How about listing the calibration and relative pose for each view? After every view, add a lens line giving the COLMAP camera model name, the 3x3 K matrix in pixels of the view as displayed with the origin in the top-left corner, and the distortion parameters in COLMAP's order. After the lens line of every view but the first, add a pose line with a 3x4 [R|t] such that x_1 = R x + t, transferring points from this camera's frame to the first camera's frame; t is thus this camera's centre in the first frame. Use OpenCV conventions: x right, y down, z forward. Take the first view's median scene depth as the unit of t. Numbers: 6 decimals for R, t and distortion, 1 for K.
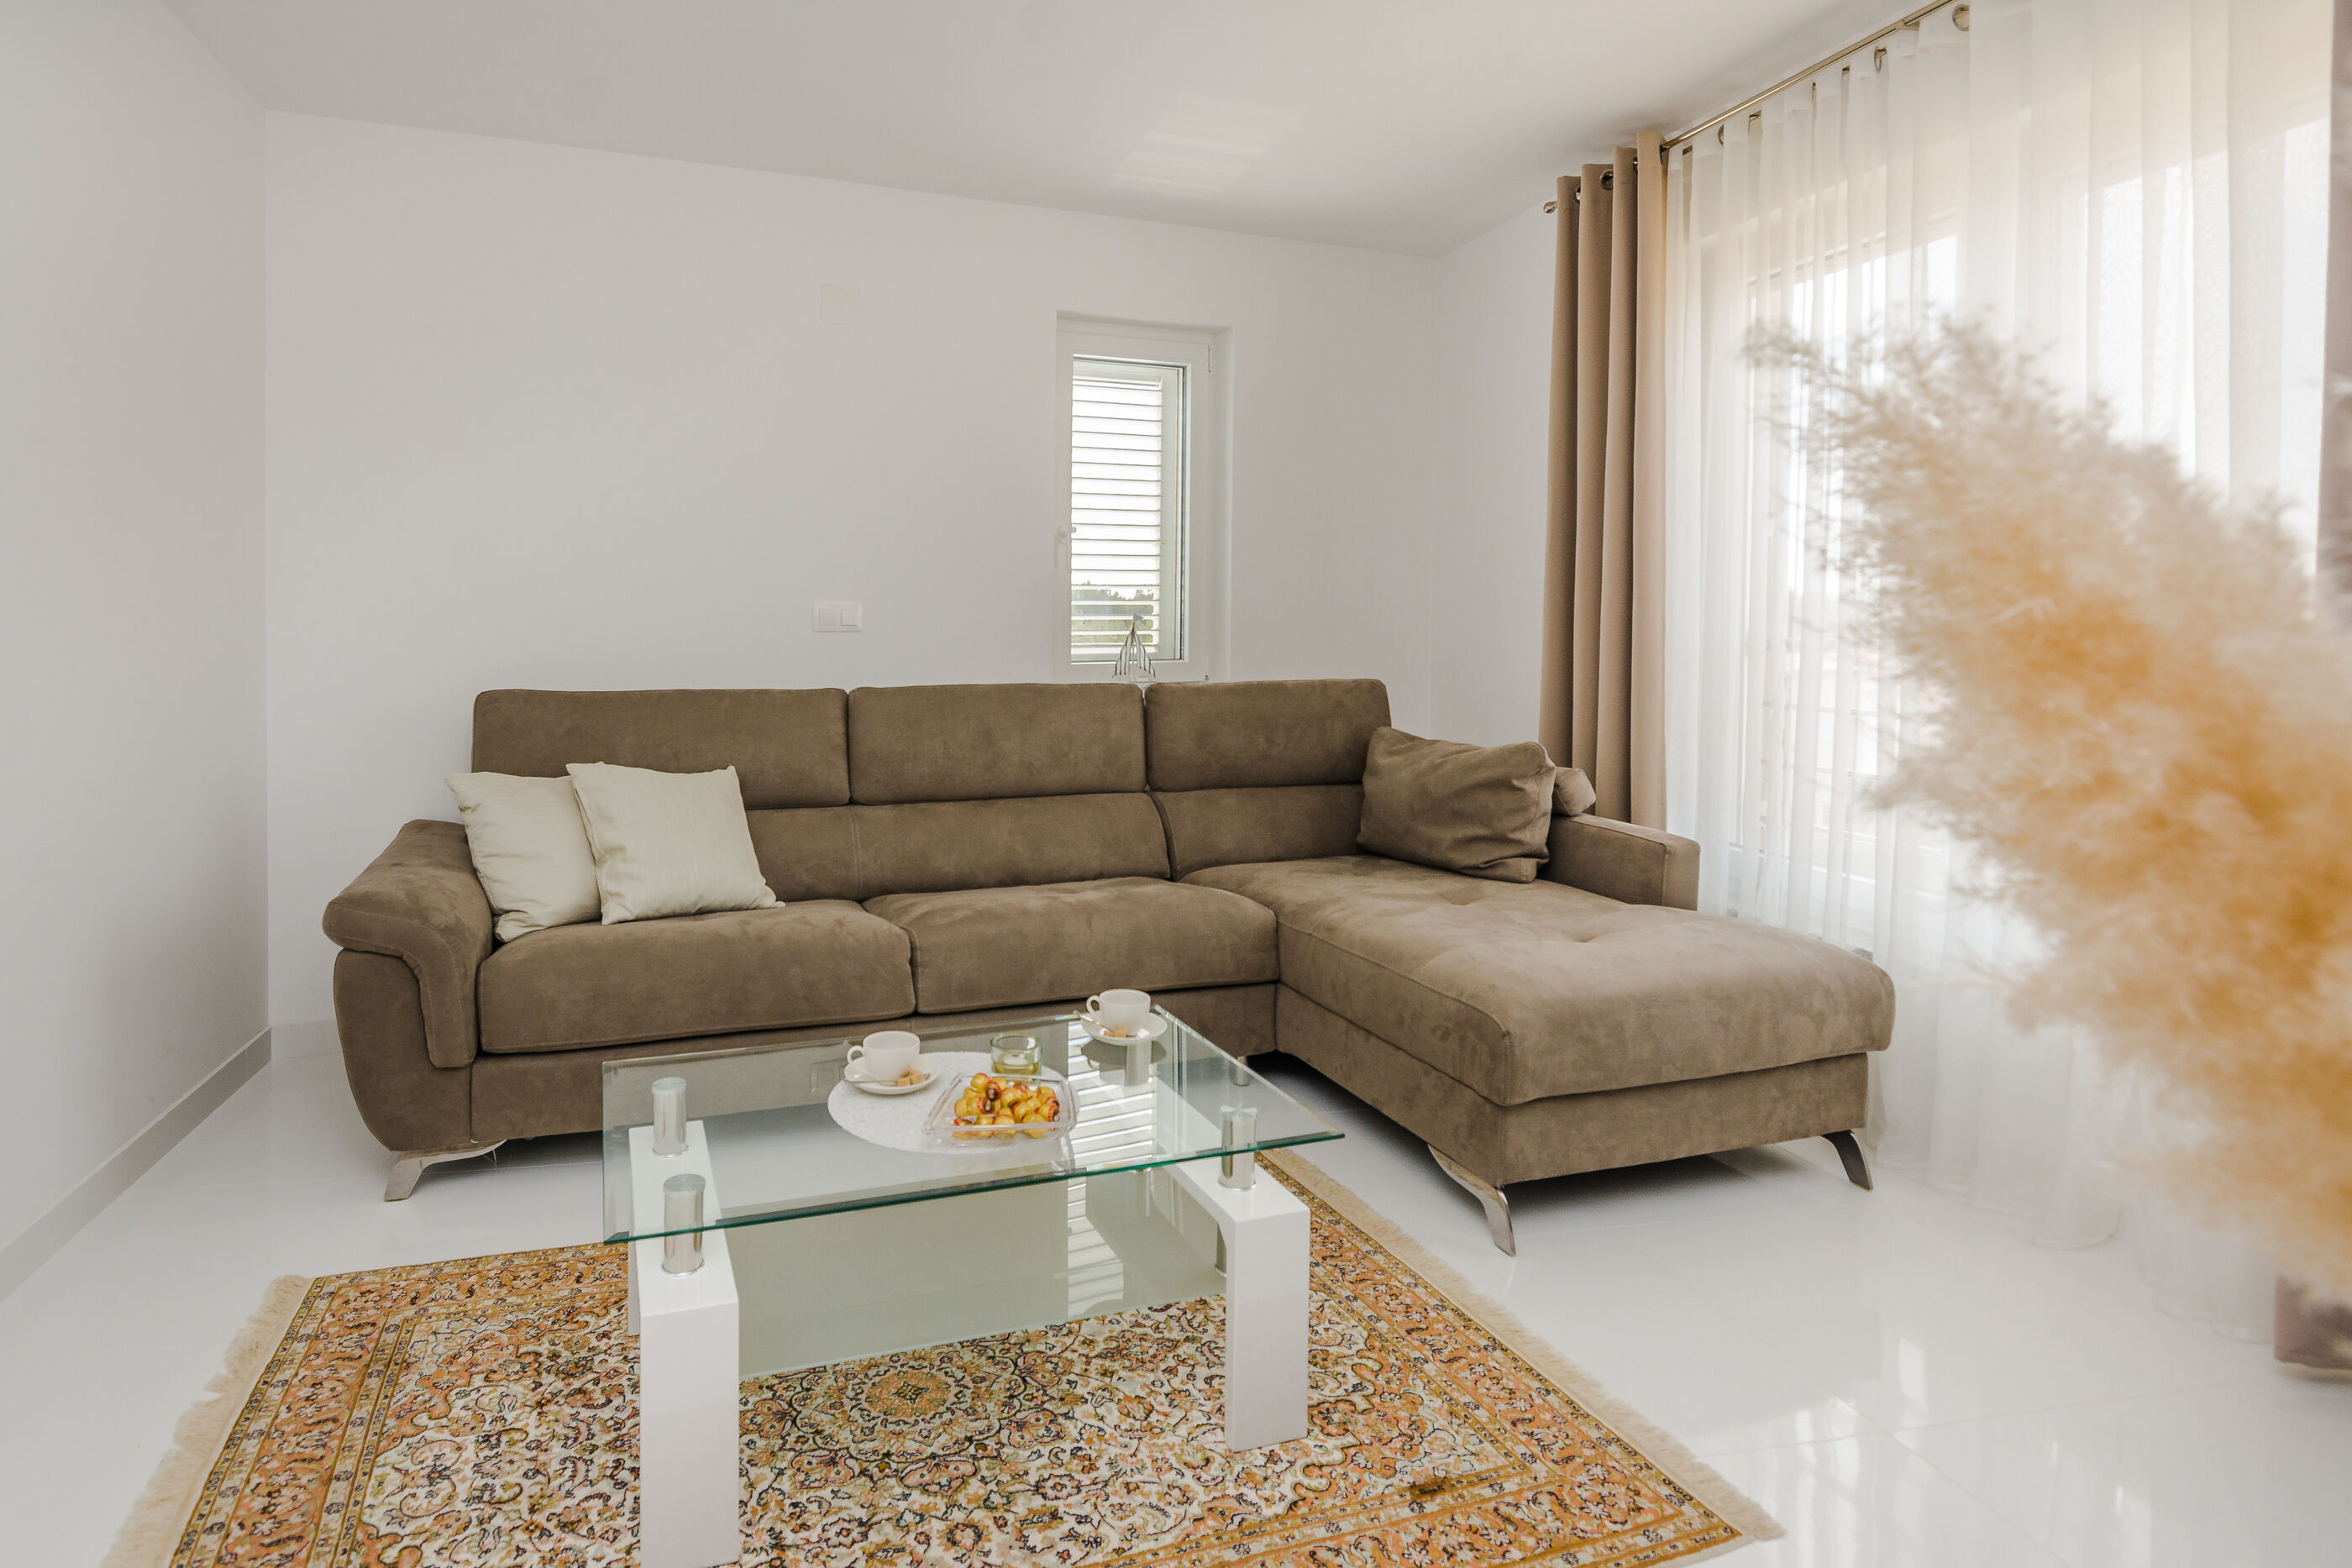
lens RADIAL K [[1132.7, 0, 1176.0], [0, 1132.7, 582.4], [0, 0, 1]] dist [-0.010558, -0.001542]
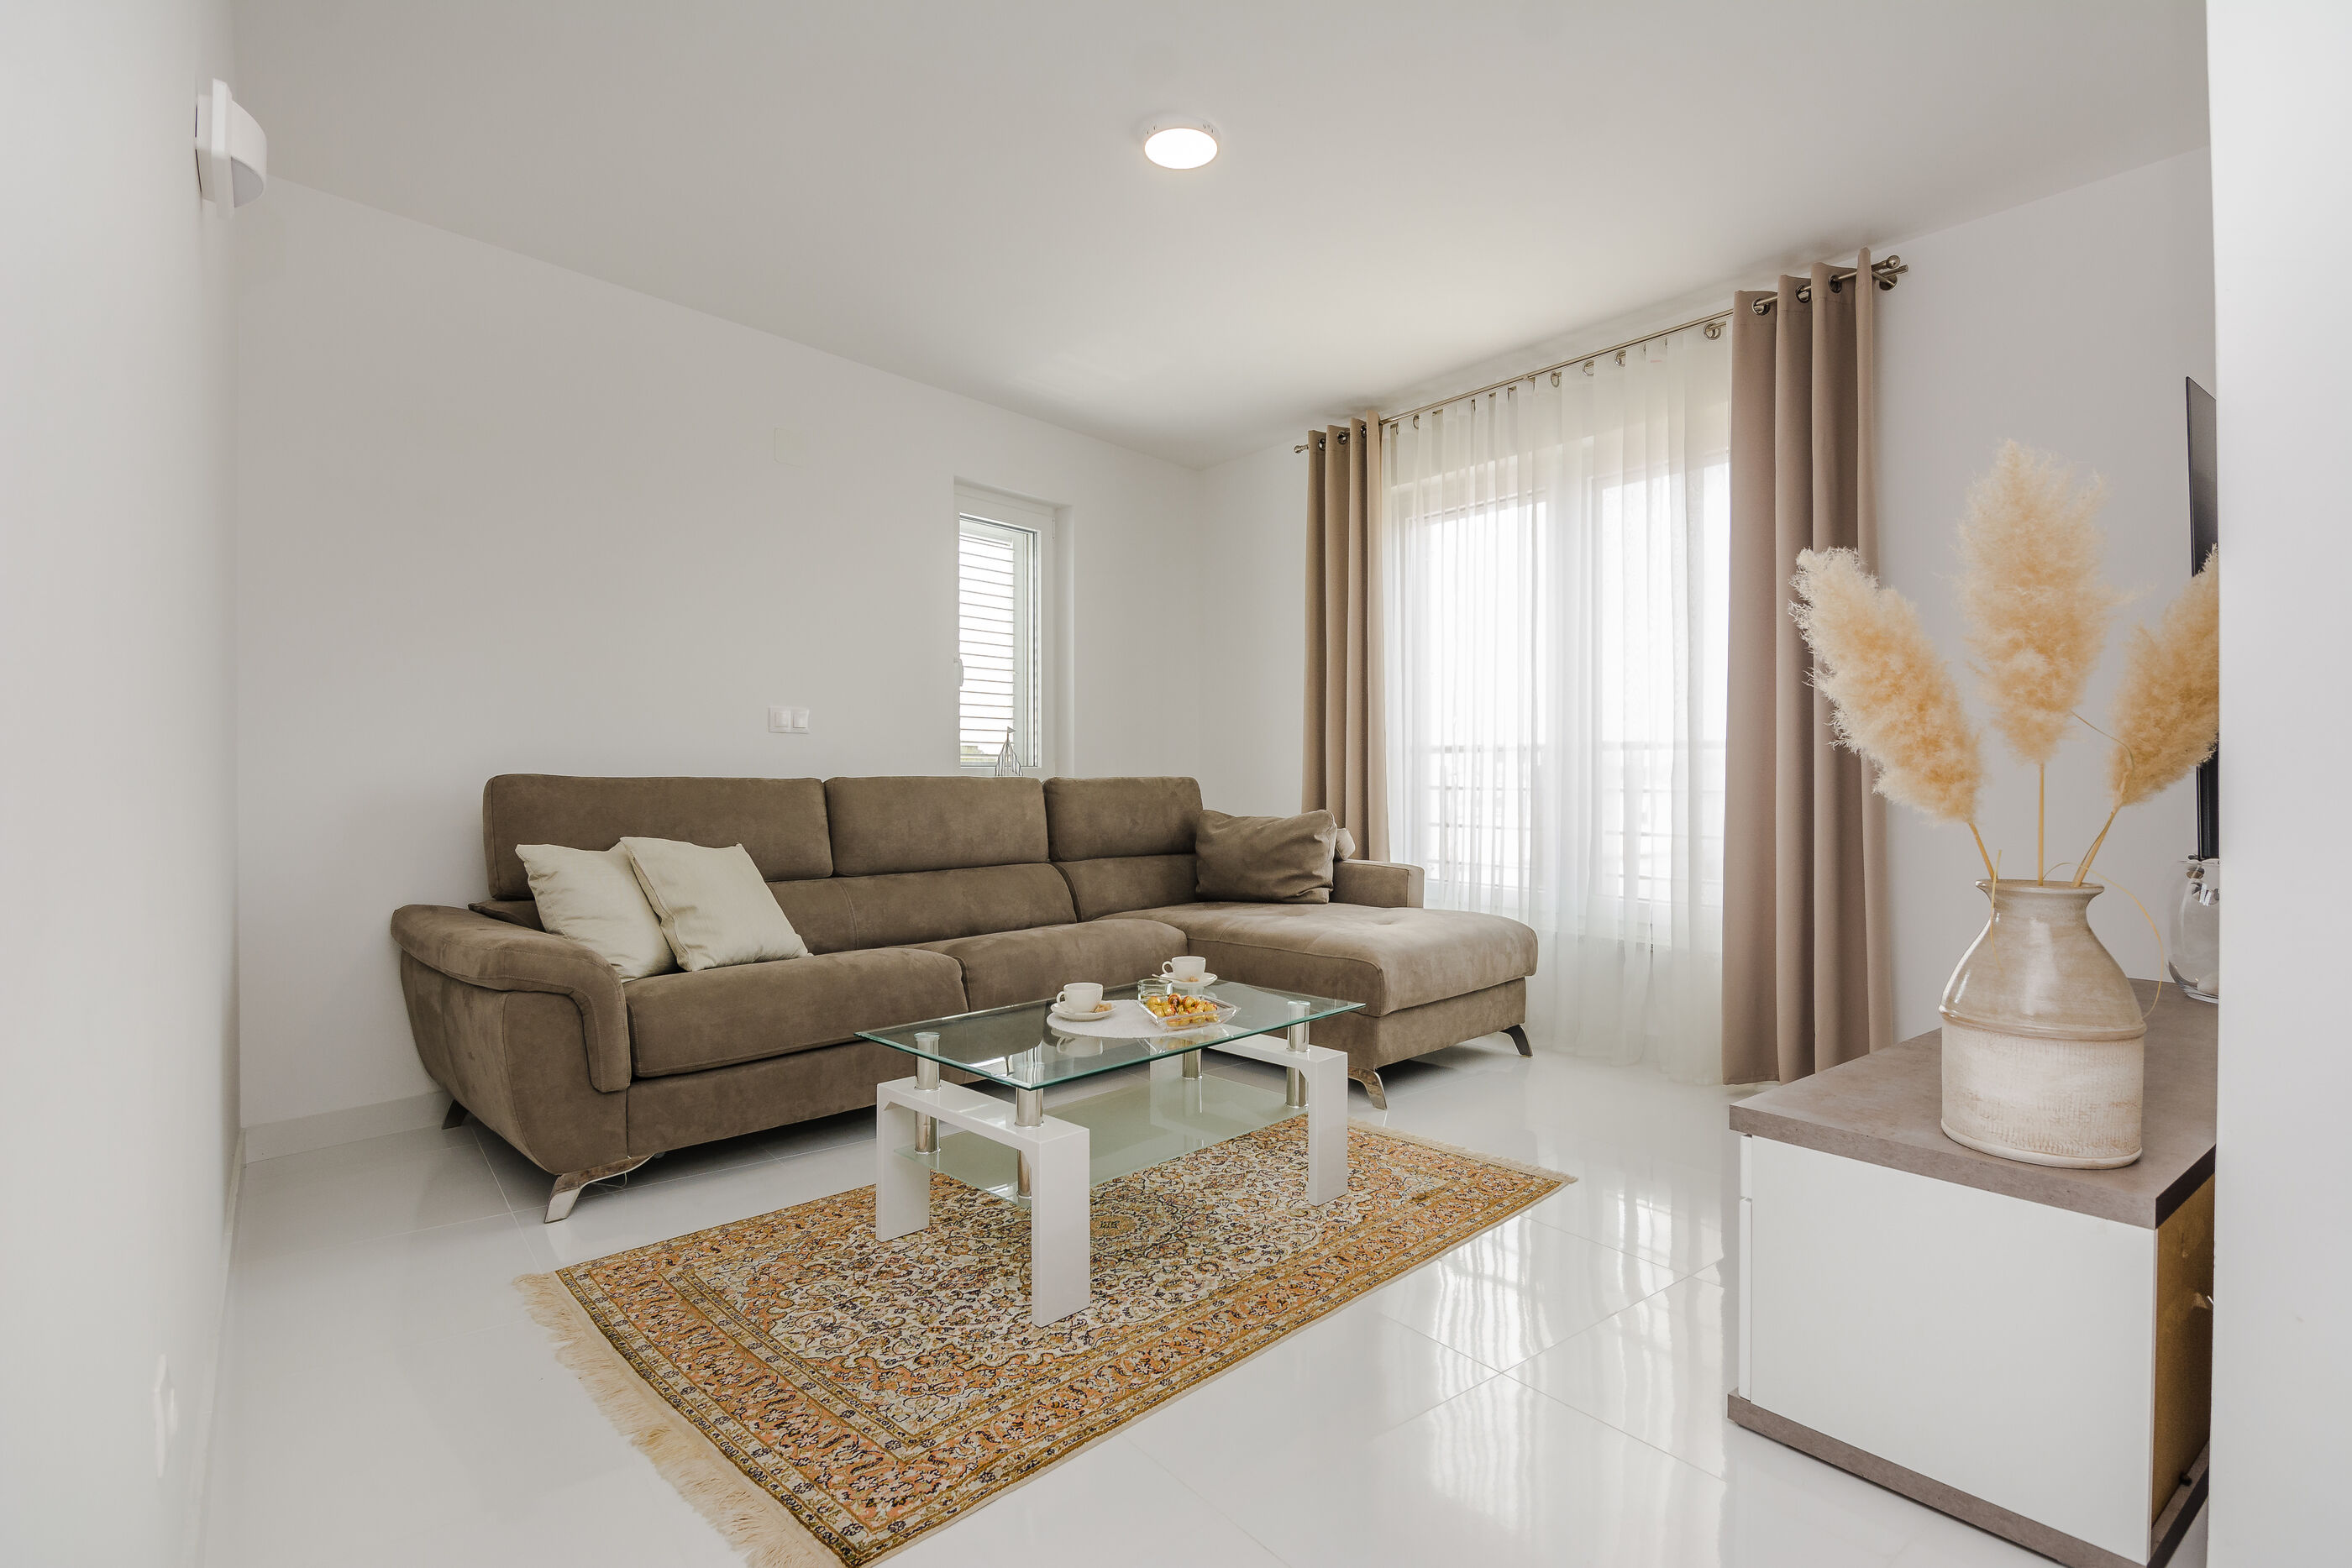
lens RADIAL K [[1168.9, 0, 1179.6], [0, 1168.9, 745.5], [0, 0, 1]] dist [-0.016414, -0.001250]
pose [[0.869835, 0.013786, 0.493151, -0.603940], [0.000663, 0.999576, -0.029114, 0.101583], [-0.493343, 0.025652, 0.869457, -0.237020]]
